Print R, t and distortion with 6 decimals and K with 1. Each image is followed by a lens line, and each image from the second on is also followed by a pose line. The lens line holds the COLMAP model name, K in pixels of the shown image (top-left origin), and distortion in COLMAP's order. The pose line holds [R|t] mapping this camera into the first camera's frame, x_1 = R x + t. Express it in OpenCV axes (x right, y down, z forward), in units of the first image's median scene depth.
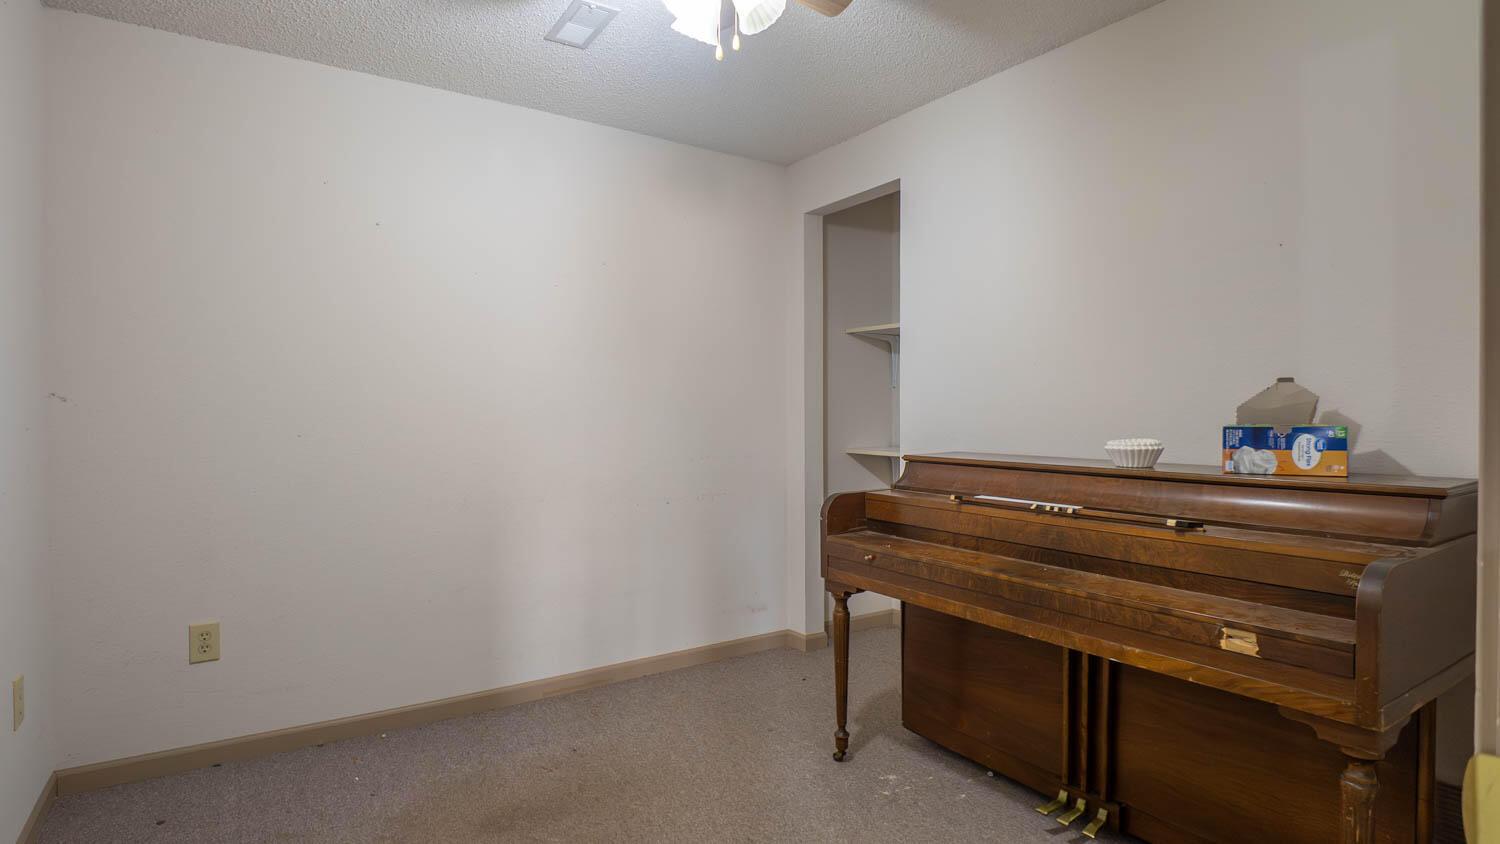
lens RADIAL K [[780.9, 0, 743.5], [0, 780.9, 419.8], [0, 0, 1]] dist [0.052430, -0.059769]
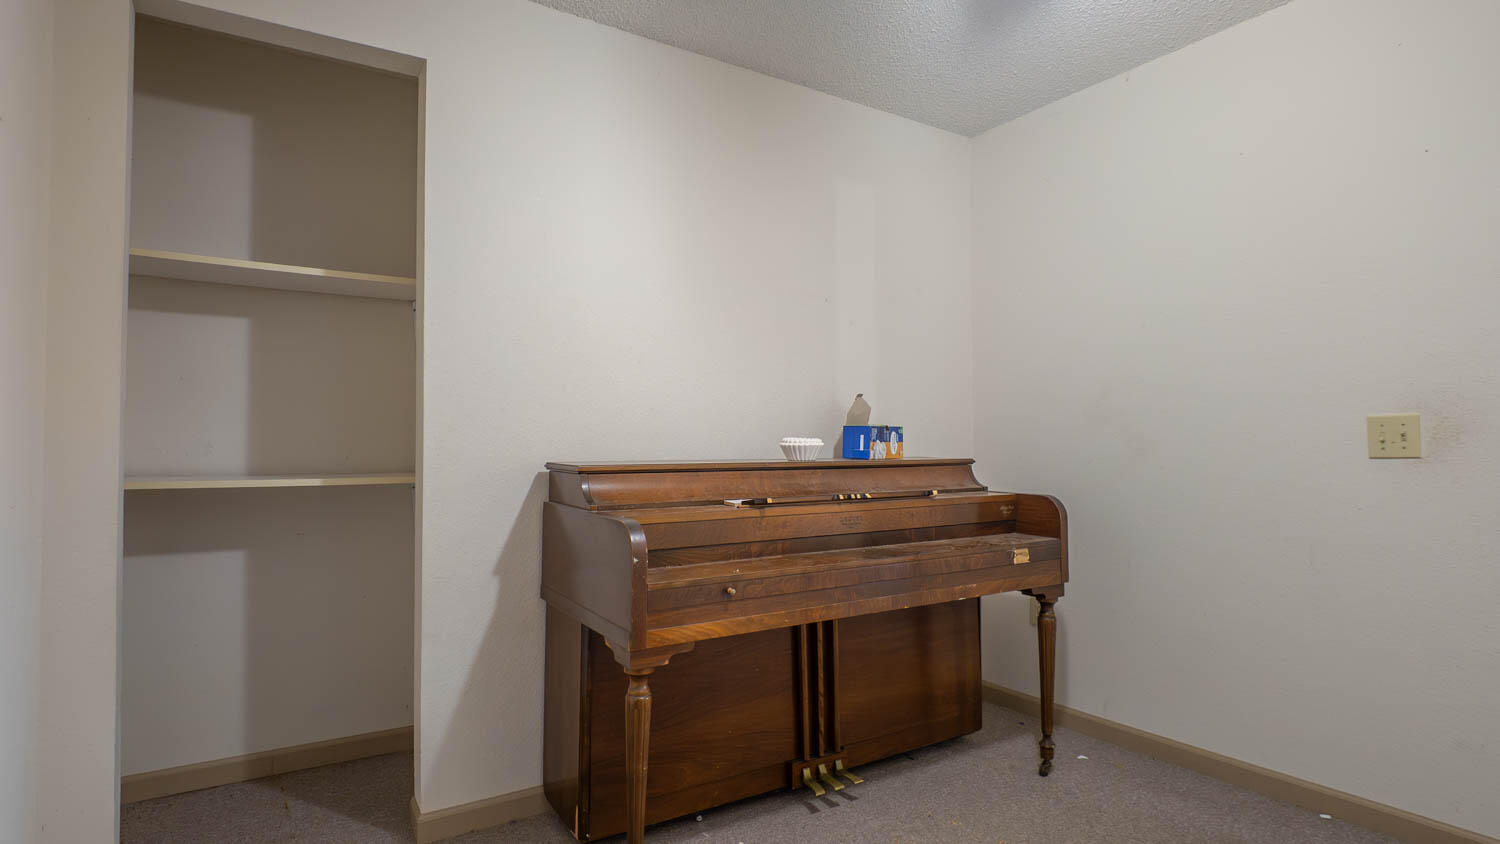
lens RADIAL K [[780.9, 0, 743.5], [0, 780.9, 419.8], [0, 0, 1]] dist [0.052430, -0.059769]
pose [[0.014484, 0.038777, 0.999143, -0.668628], [0.014628, 0.999133, -0.038988, 0.042348], [-0.999788, 0.015180, 0.013904, 1.060768]]
